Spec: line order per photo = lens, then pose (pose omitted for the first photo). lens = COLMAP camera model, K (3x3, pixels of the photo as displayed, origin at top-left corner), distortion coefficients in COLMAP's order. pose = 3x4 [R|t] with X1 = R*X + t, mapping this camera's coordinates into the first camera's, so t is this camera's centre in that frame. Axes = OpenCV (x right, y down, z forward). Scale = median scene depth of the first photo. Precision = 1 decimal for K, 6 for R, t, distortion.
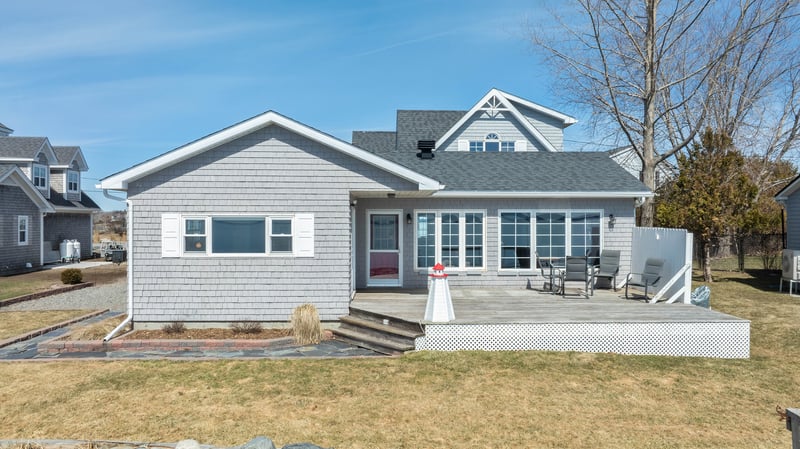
lens RADIAL K [[561.4, 0, 401.1], [0, 561.4, 225.2], [0, 0, 1]] dist [-0.017872, 0.011196]
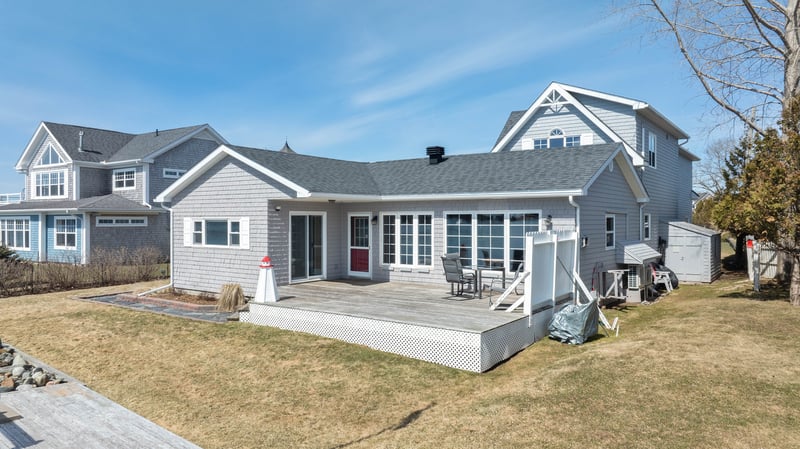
lens RADIAL K [[561.4, 0, 400.4], [0, 561.4, 219.7], [0, 0, 1]] dist [-0.017872, 0.011196]
pose [[0.789019, -0.001436, -0.614367, 0.752024], [-0.002624, 0.999980, -0.005708, -0.005928], [0.614363, 0.006116, 0.789000, 0.127299]]
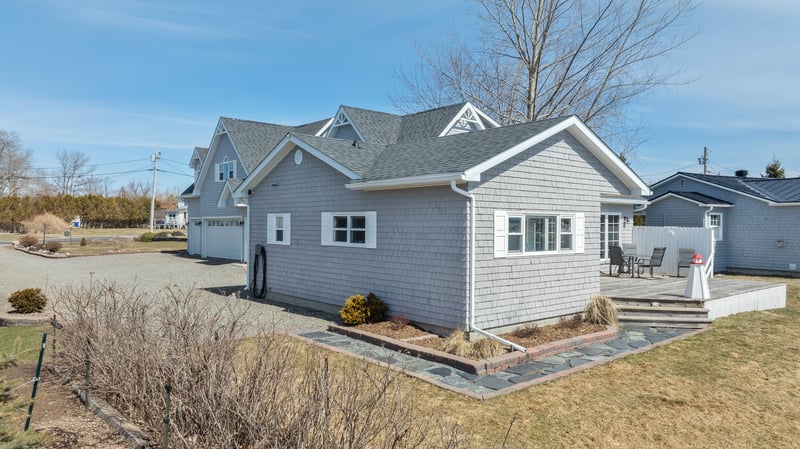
lens RADIAL K [[561.4, 0, 398.1], [0, 561.4, 226.1], [0, 0, 1]] dist [-0.017872, 0.011196]
pose [[0.786838, 0.000346, 0.617159, -0.873215], [-0.001459, 0.999998, 0.001300, 0.003220], [-0.617158, -0.001923, 0.786837, 0.289098]]
